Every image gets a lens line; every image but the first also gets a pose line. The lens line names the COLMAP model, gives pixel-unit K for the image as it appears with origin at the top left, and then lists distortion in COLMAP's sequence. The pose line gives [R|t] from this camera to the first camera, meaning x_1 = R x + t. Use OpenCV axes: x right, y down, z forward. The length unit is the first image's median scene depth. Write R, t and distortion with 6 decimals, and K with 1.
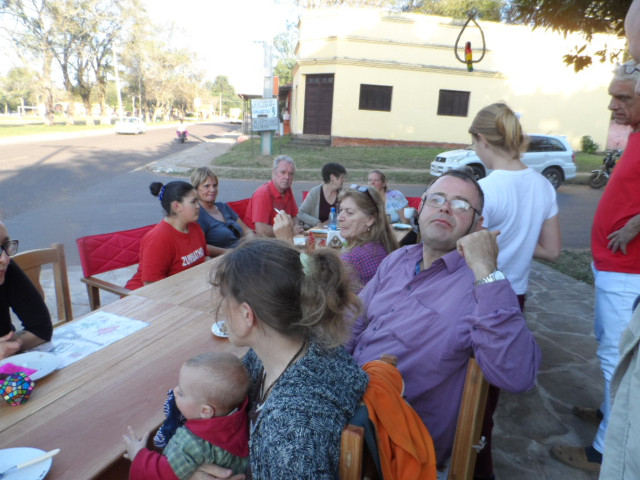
lens RADIAL K [[476.7, 0, 319.2], [0, 476.7, 243.2], [0, 0, 1]] dist [-0.031806, 0.021014]
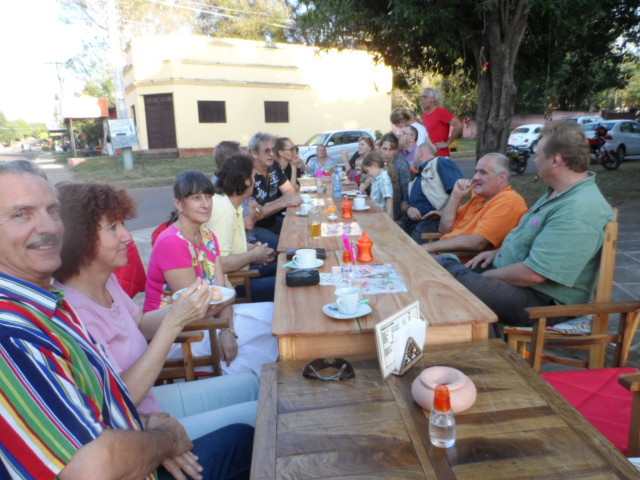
lens RADIAL K [[476.7, 0, 318.9], [0, 476.7, 244.9], [0, 0, 1]] dist [-0.031806, 0.021014]
pose [[0.915011, -0.162786, 0.369129, -0.110405], [0.171209, 0.985183, 0.010066, 0.037943], [-0.365299, 0.053988, 0.929324, -0.126428]]
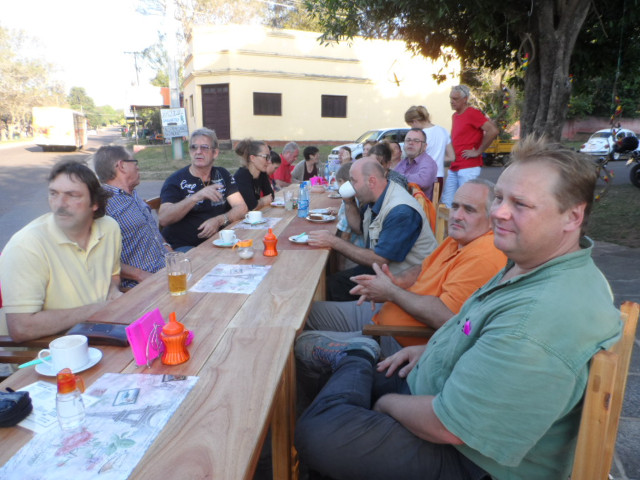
lens RADIAL K [[476.7, 0, 318.7], [0, 476.7, 244.2], [0, 0, 1]] dist [-0.031806, 0.021014]
pose [[0.964991, -0.102157, 0.241571, -0.064492], [0.105005, 0.994471, 0.001092, 0.031721], [-0.240347, 0.024312, 0.970383, -0.101778]]
